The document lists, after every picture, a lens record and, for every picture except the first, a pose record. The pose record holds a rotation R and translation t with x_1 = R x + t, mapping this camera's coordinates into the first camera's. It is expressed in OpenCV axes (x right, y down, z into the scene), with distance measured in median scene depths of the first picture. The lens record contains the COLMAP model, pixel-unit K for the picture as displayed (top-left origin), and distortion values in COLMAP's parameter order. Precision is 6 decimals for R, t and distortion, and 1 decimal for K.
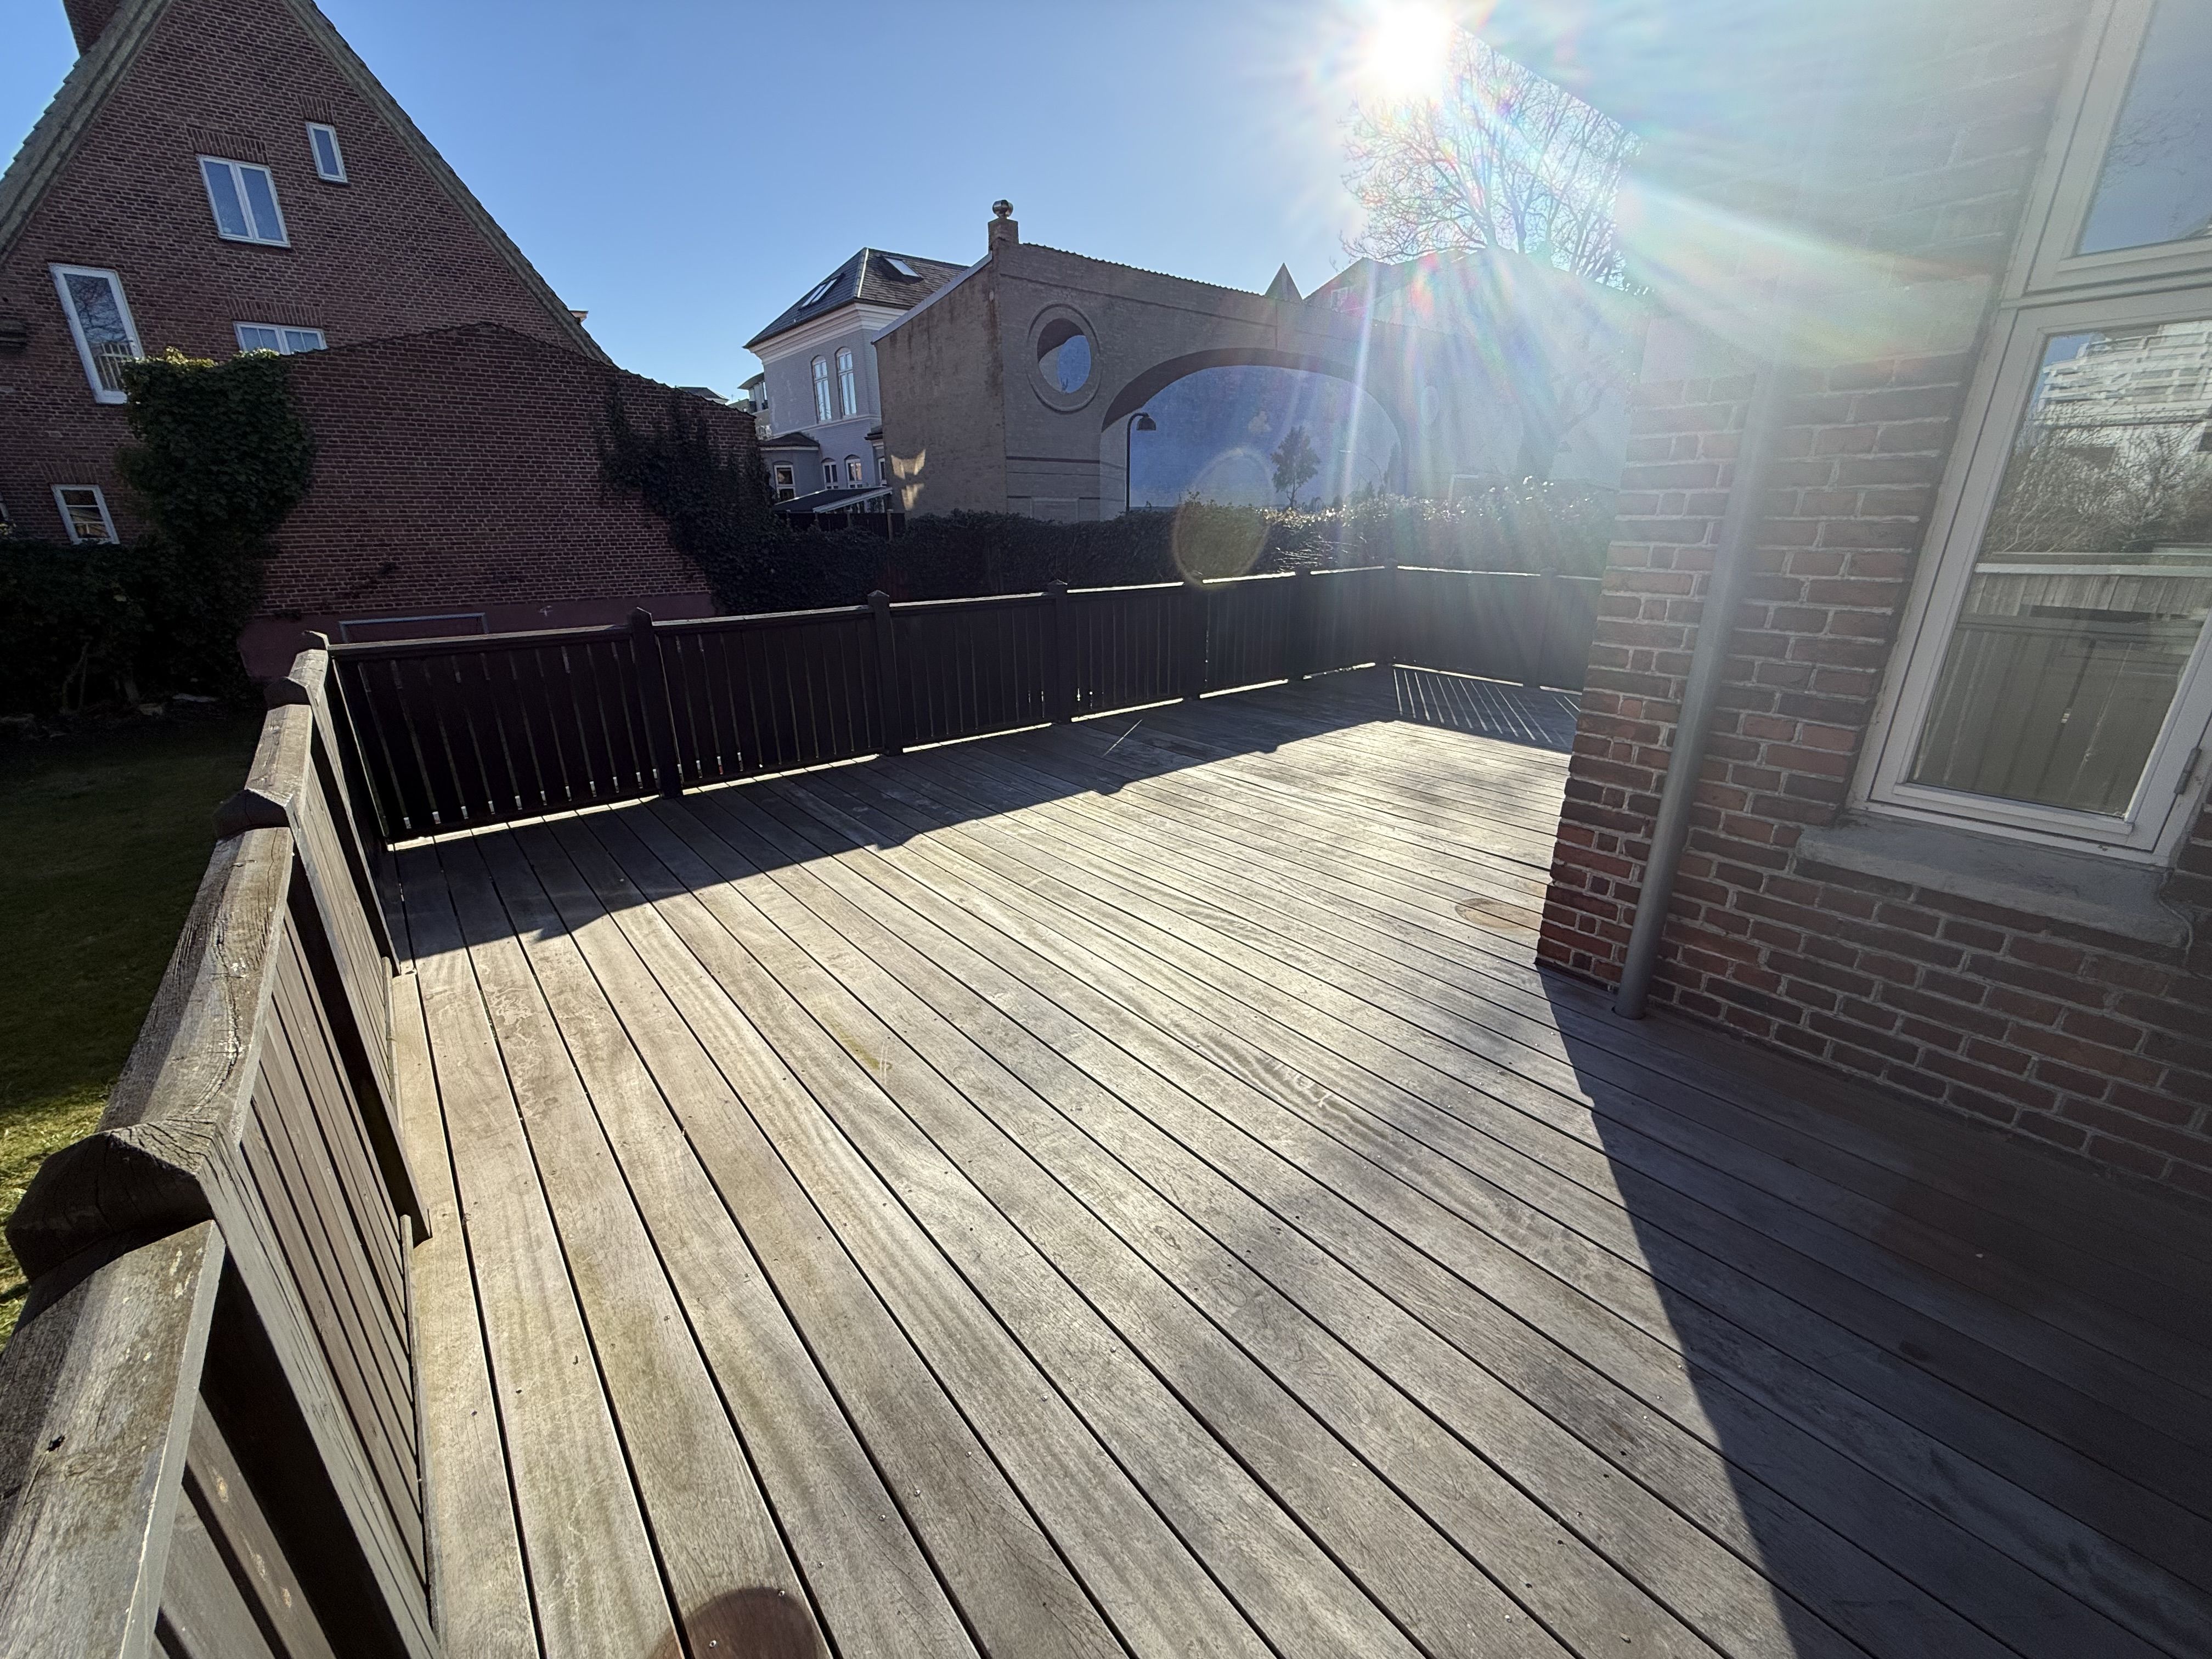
lens RADIAL K [[876.3, 0, 1100.4], [0, 876.3, 829.8], [0, 0, 1]] dist [-0.000562, -0.000087]
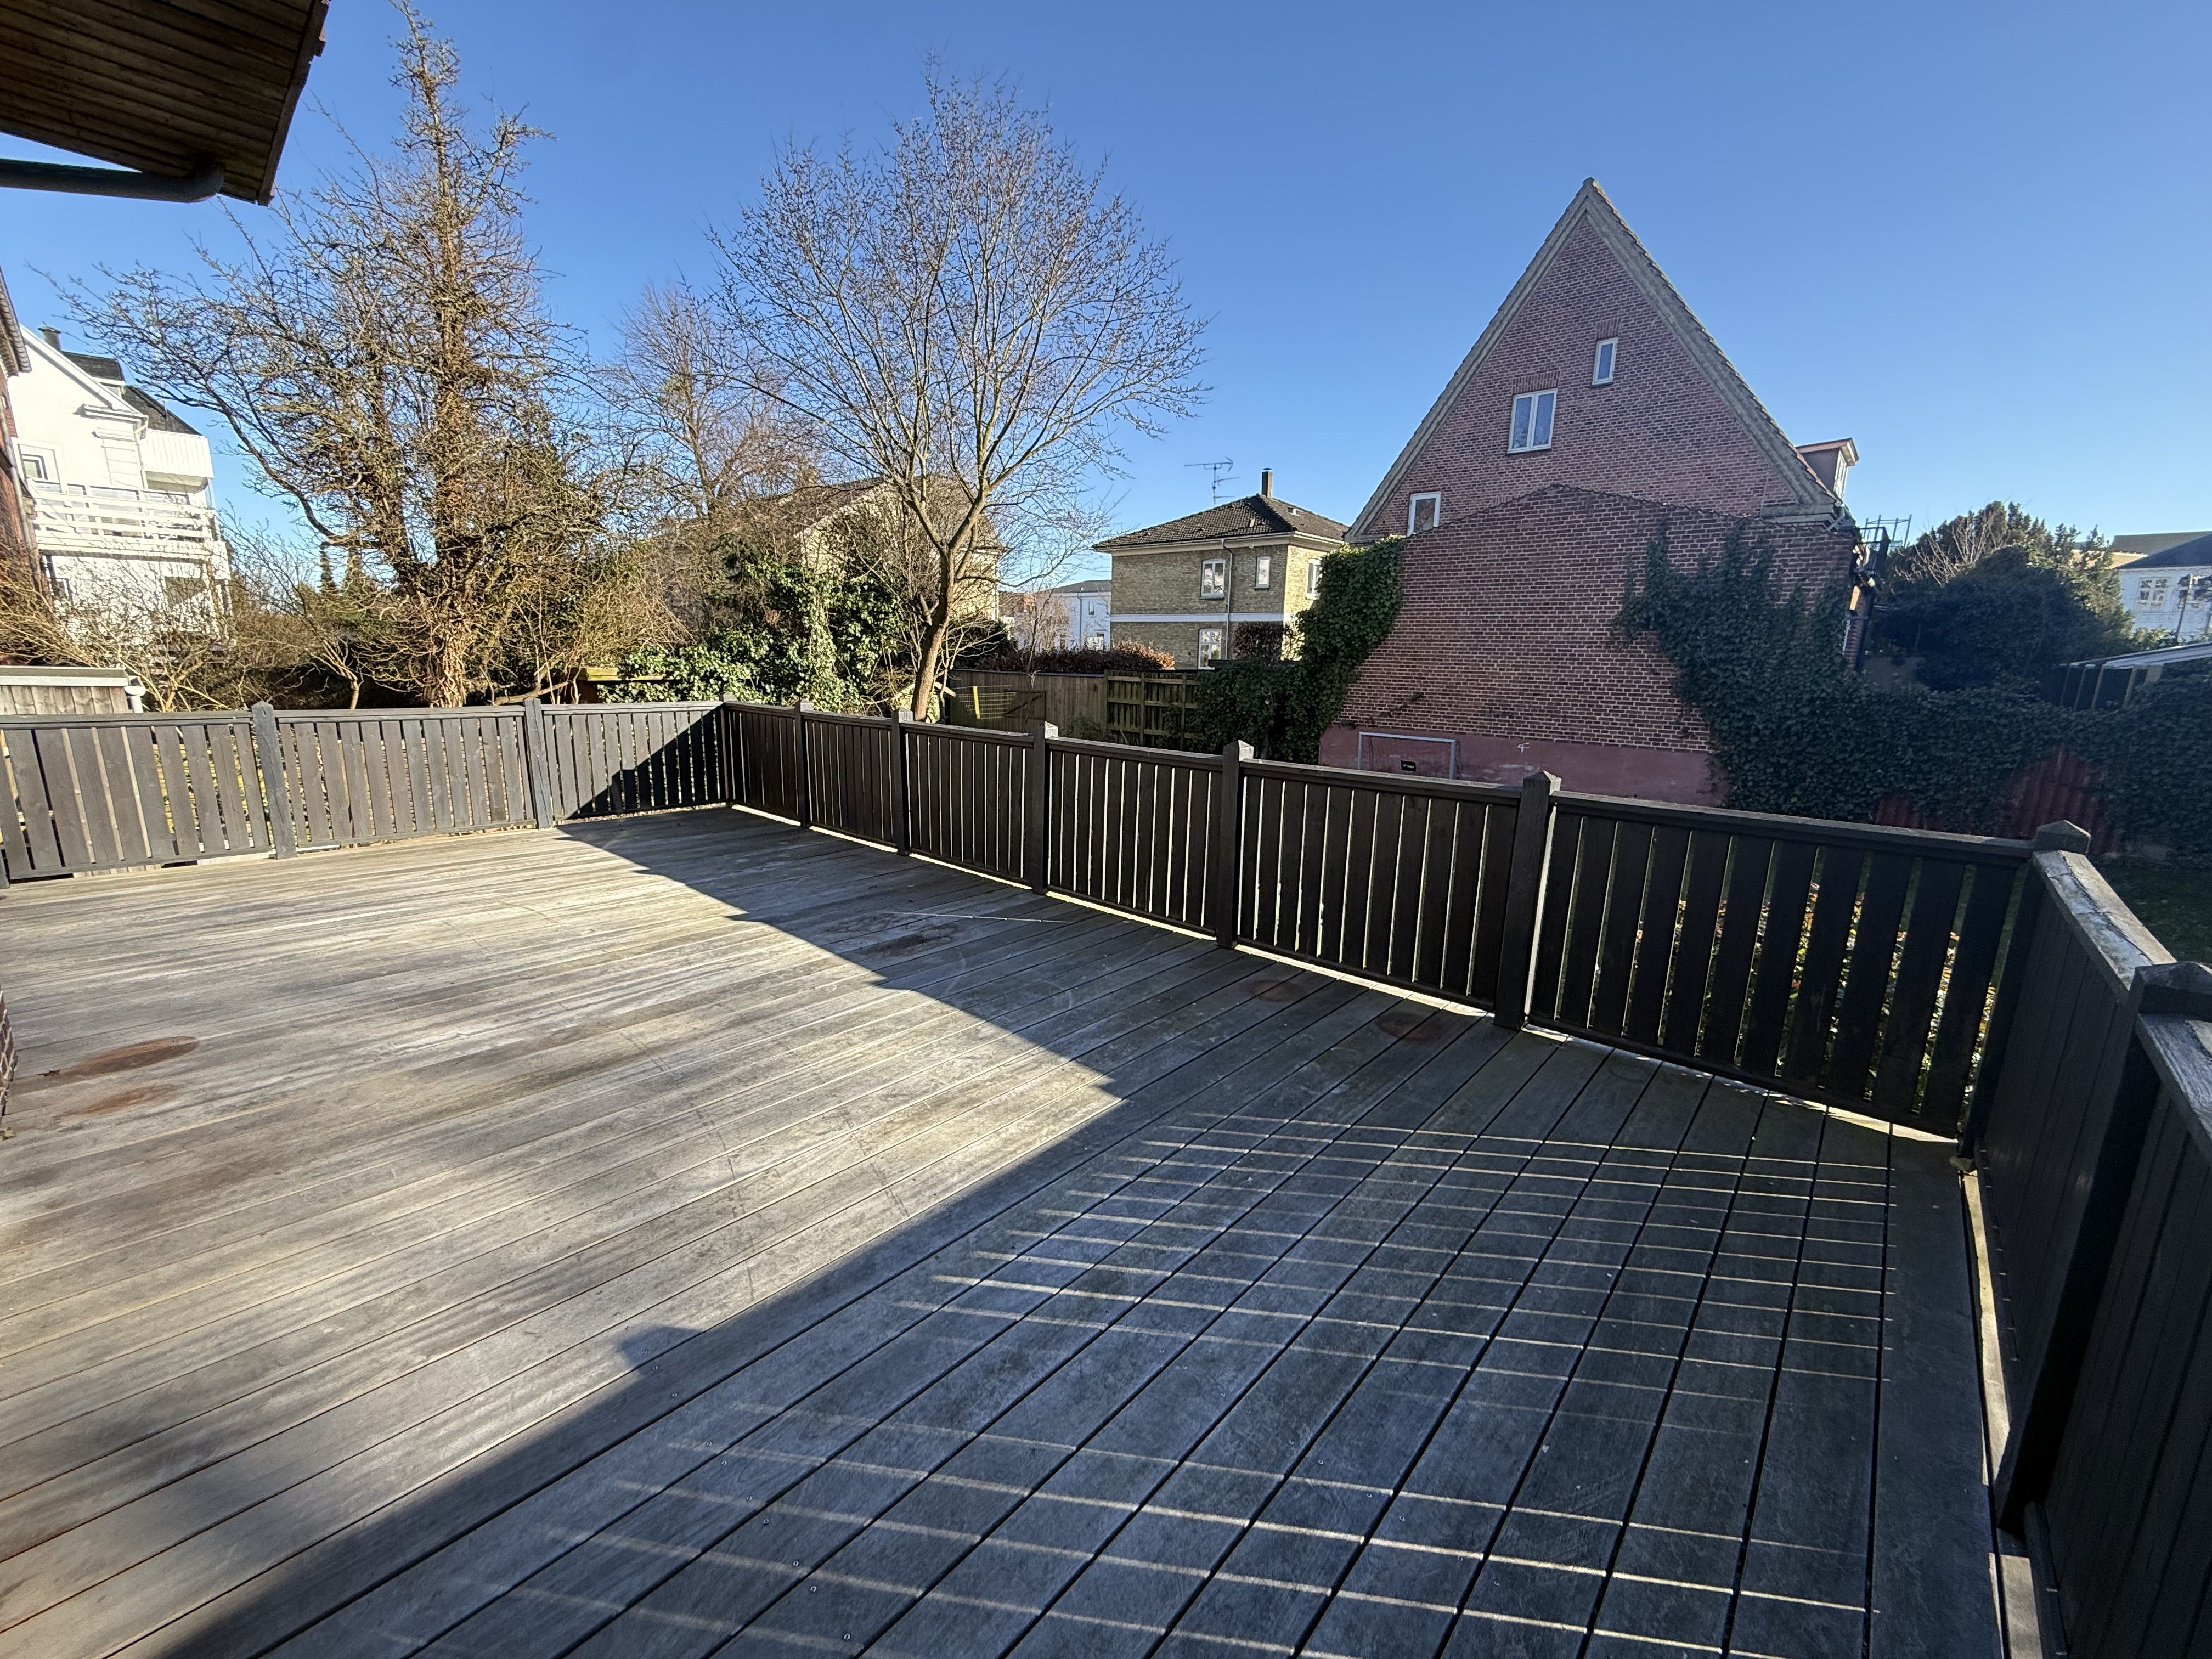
lens RADIAL K [[876.3, 0, 1099.6], [0, 876.3, 830.8], [0, 0, 1]] dist [-0.000562, -0.000087]
pose [[0.142116, 0.206367, -0.968099, 0.320107], [-0.356772, 0.922968, 0.144373, -0.135097], [0.923319, 0.324873, 0.204794, 0.376893]]
